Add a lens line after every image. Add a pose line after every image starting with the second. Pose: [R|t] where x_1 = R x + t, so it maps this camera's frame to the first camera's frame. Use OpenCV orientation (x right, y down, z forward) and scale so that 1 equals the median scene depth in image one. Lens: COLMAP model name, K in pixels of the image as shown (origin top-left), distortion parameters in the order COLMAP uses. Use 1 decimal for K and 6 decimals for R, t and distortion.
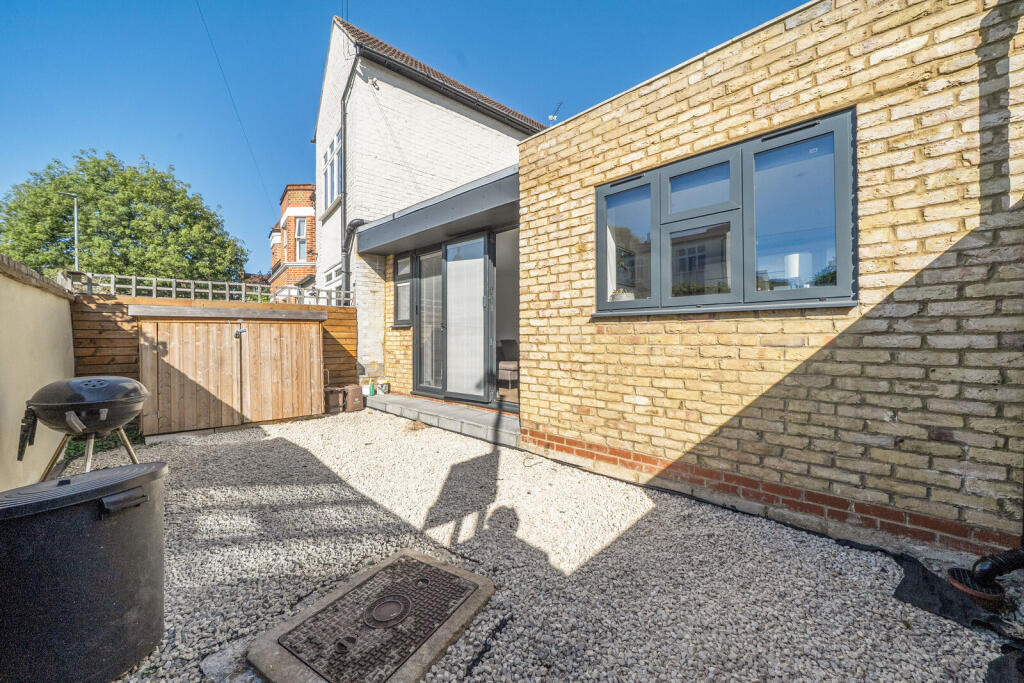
lens RADIAL K [[357.6, 0, 516.2], [0, 357.6, 335.0], [0, 0, 1]] dist [-0.002457, -0.000142]
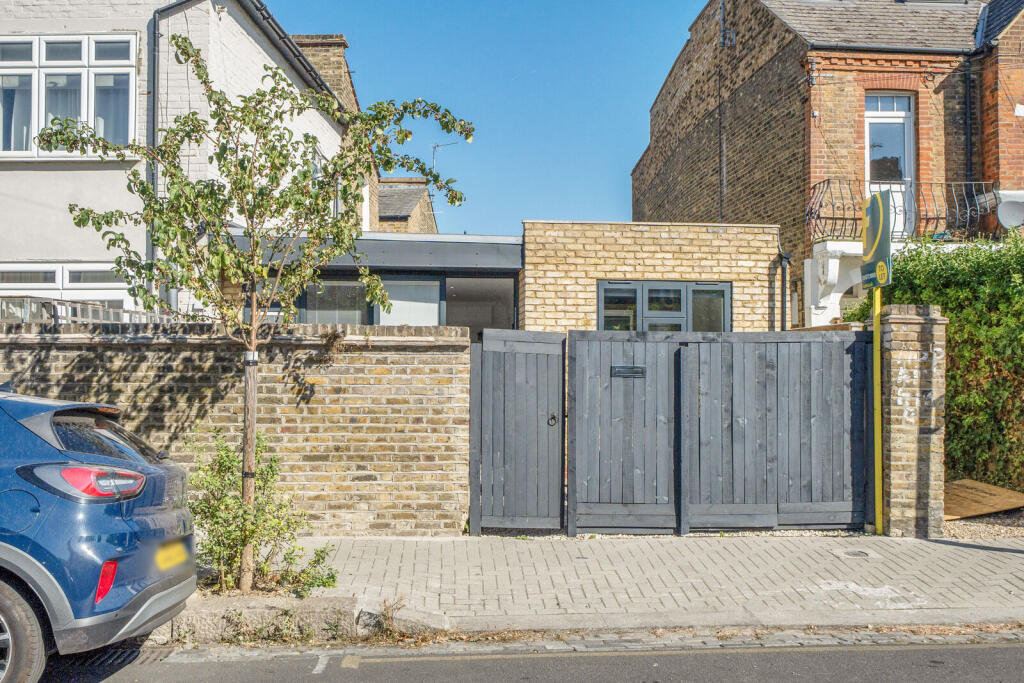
lens RADIAL K [[998.7, 0, 512.0], [0, 998.7, 341.5], [0, 0, 1]] dist [0.144315, -0.001148]
pose [[0.671550, 0.032240, 0.740258, -3.015458], [-0.007162, 0.999289, -0.037023, -0.034574], [-0.740925, 0.019561, 0.671303, -1.418790]]
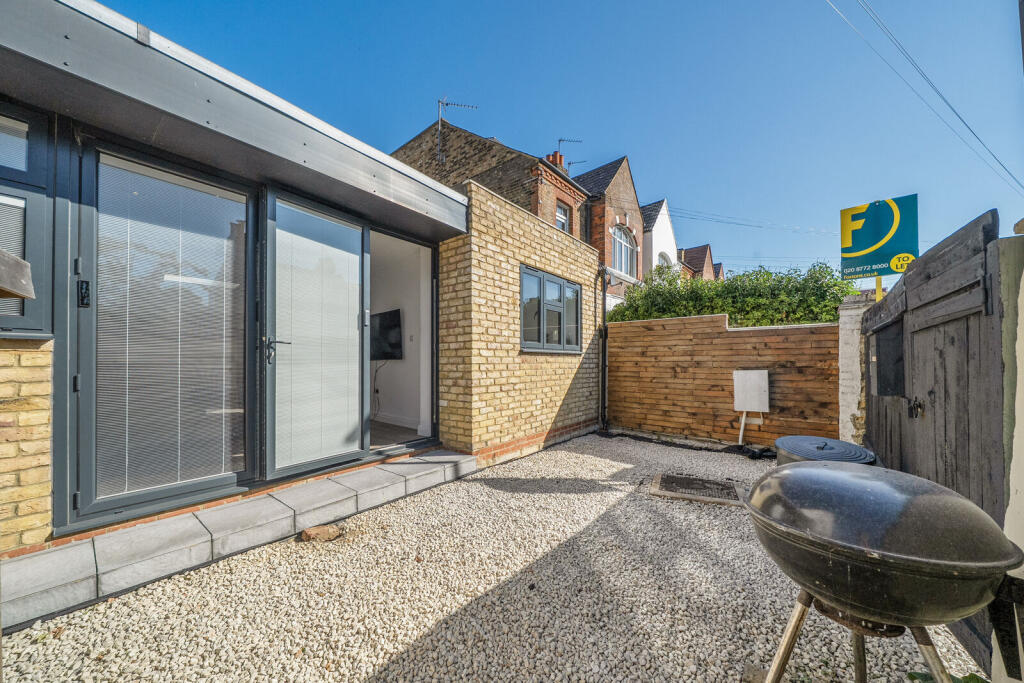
lens RADIAL K [[354.7, 0, 513.6], [0, 354.7, 362.6], [0, 0, 1]] dist [0.000165, 0.000017]
pose [[-0.057490, 0.000141, 0.998346, -1.302627], [-0.001809, 0.999998, -0.000246, -0.004975], [-0.998344, -0.001820, -0.057490, 1.175892]]
